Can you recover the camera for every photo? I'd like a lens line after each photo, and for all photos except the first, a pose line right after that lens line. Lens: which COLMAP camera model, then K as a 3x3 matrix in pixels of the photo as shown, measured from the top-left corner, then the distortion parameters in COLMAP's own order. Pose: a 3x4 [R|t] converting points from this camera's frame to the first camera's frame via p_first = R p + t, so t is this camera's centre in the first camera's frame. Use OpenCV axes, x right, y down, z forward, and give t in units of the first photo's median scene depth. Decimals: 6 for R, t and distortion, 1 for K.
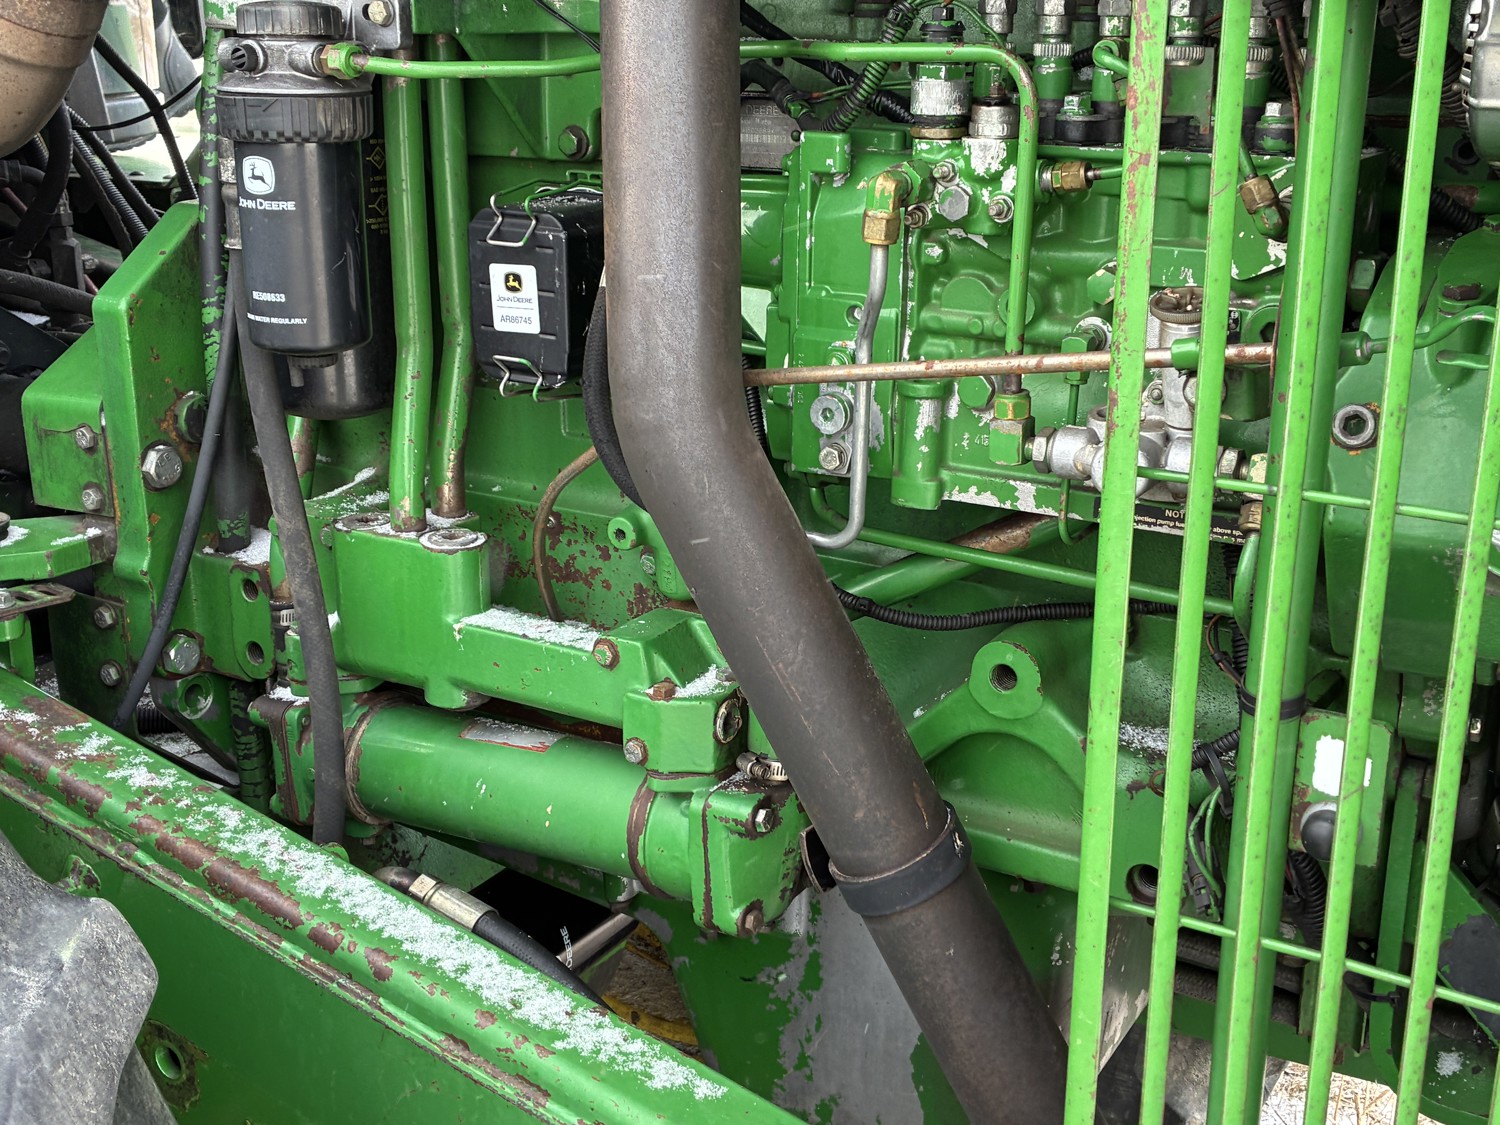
lens RADIAL K [[1775.2, 0, 749.3], [0, 1775.2, 564.5], [0, 0, 1]] dist [0.040036, 0.000000]
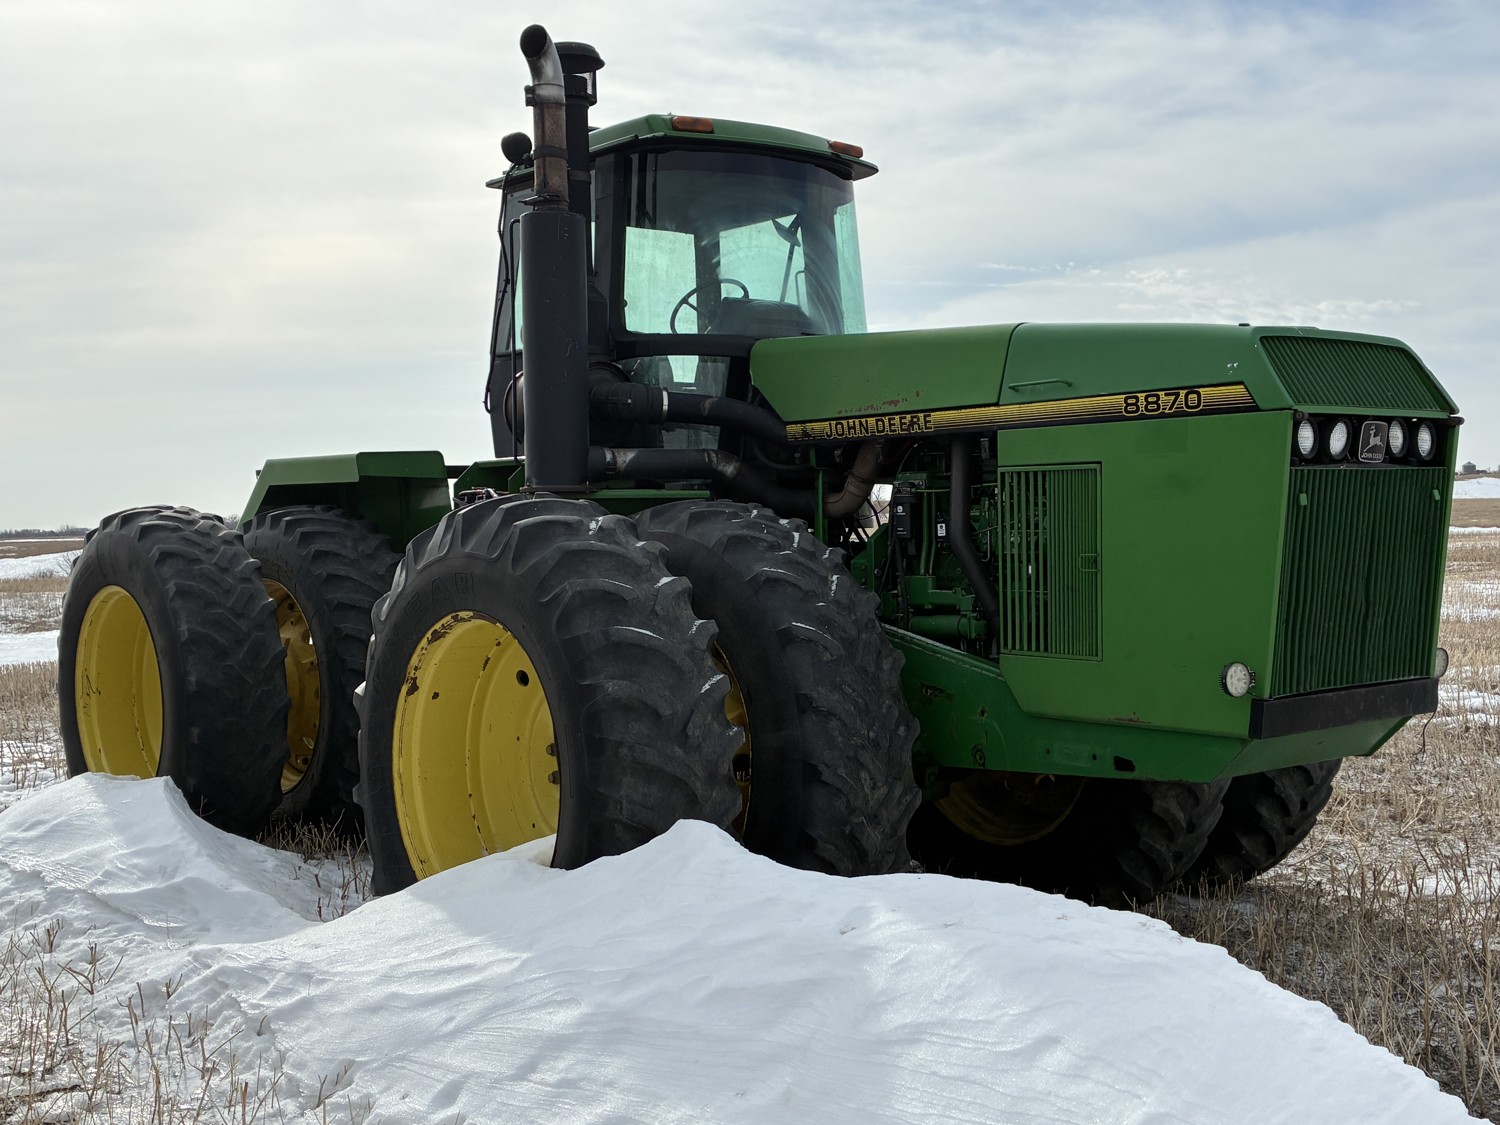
lens RADIAL K [[1775.2, 0, 751.4], [0, 1775.2, 560.0], [0, 0, 1]] dist [0.040036, 0.000000]
pose [[0.940076, -0.008471, -0.340861, 1.144622], [-0.086094, 0.961401, -0.261336, 1.373396], [0.329918, 0.275022, 0.903060, -4.004931]]
